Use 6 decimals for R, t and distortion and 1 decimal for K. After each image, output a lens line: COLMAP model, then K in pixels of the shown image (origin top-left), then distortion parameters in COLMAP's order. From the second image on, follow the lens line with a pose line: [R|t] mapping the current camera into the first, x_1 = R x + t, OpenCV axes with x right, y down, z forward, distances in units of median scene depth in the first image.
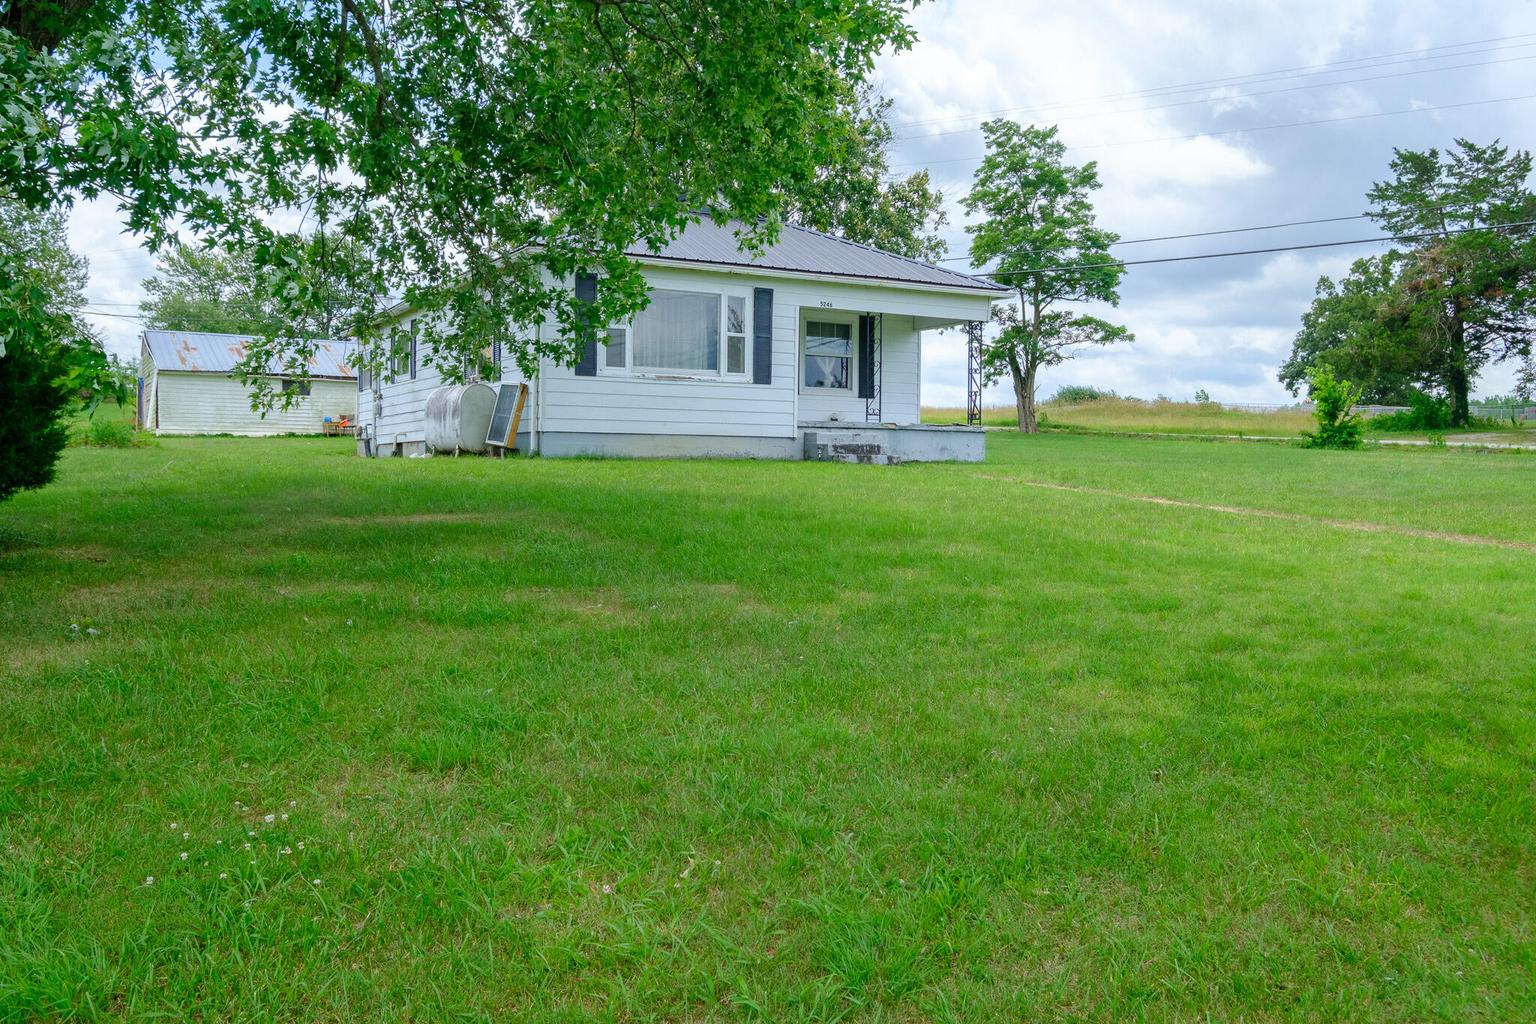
lens RADIAL K [[1297.1, 0, 770.8], [0, 1297.1, 511.8], [0, 0, 1]] dist [0.012207, 0.008289]
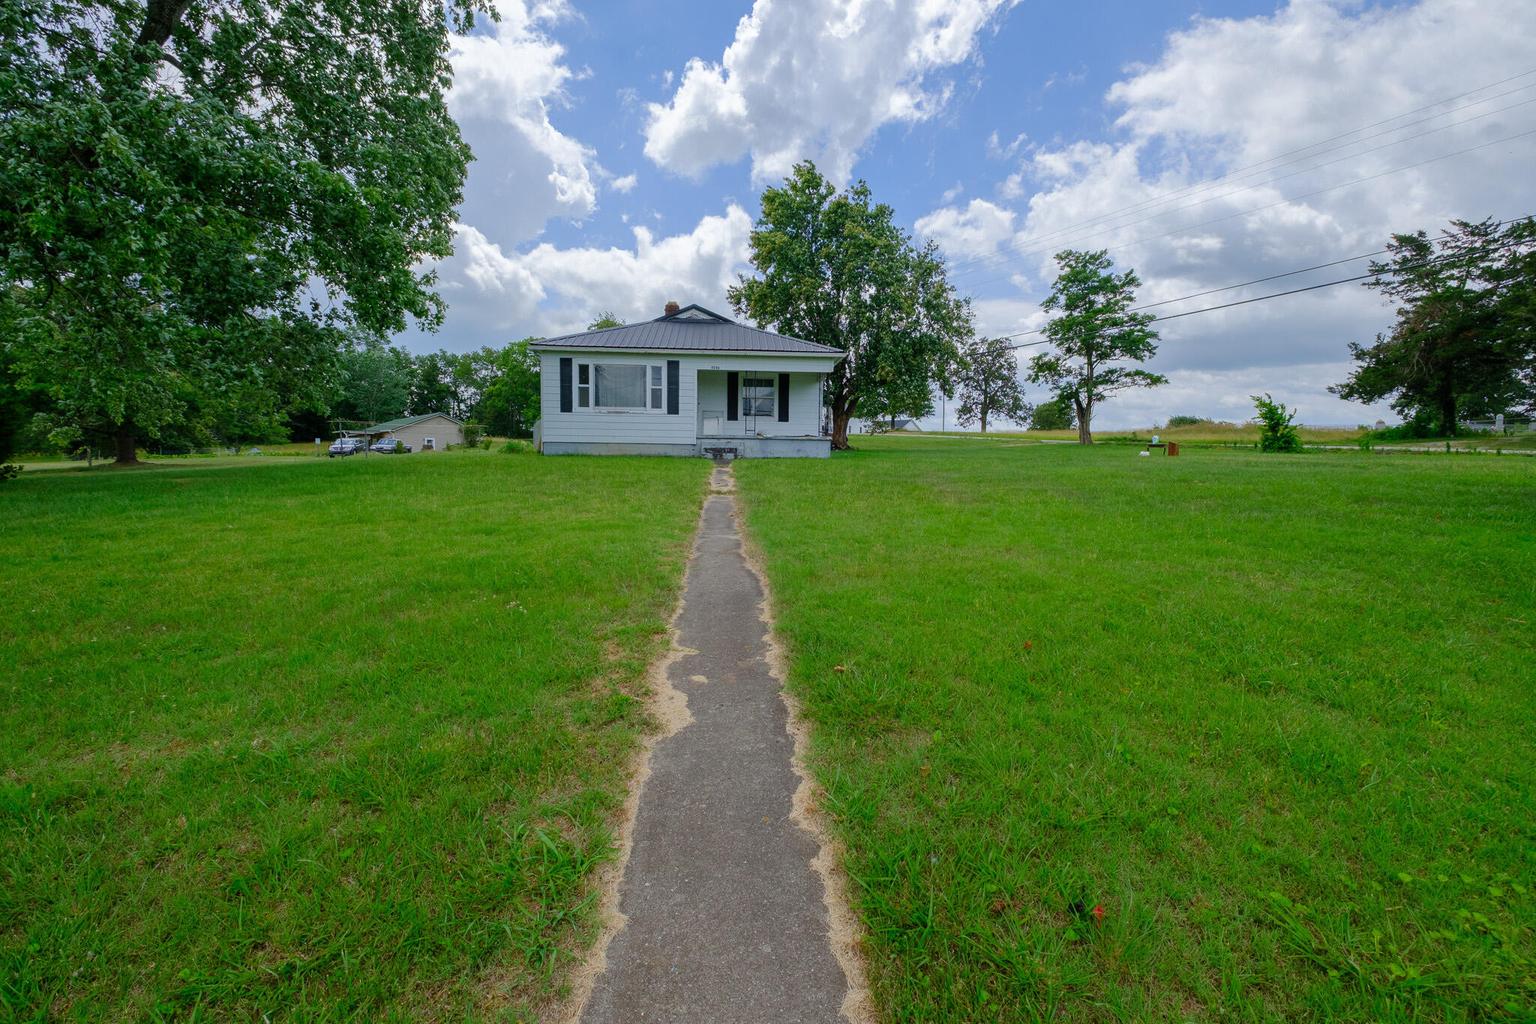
lens RADIAL K [[652.4, 0, 764.7], [0, 652.4, 513.4], [0, 0, 1]] dist [-0.002745, -0.000485]
pose [[0.902849, 0.035335, -0.428503, 0.194355], [-0.019257, 0.998940, 0.041801, -0.000822], [0.429526, -0.029488, 0.902573, 0.093226]]
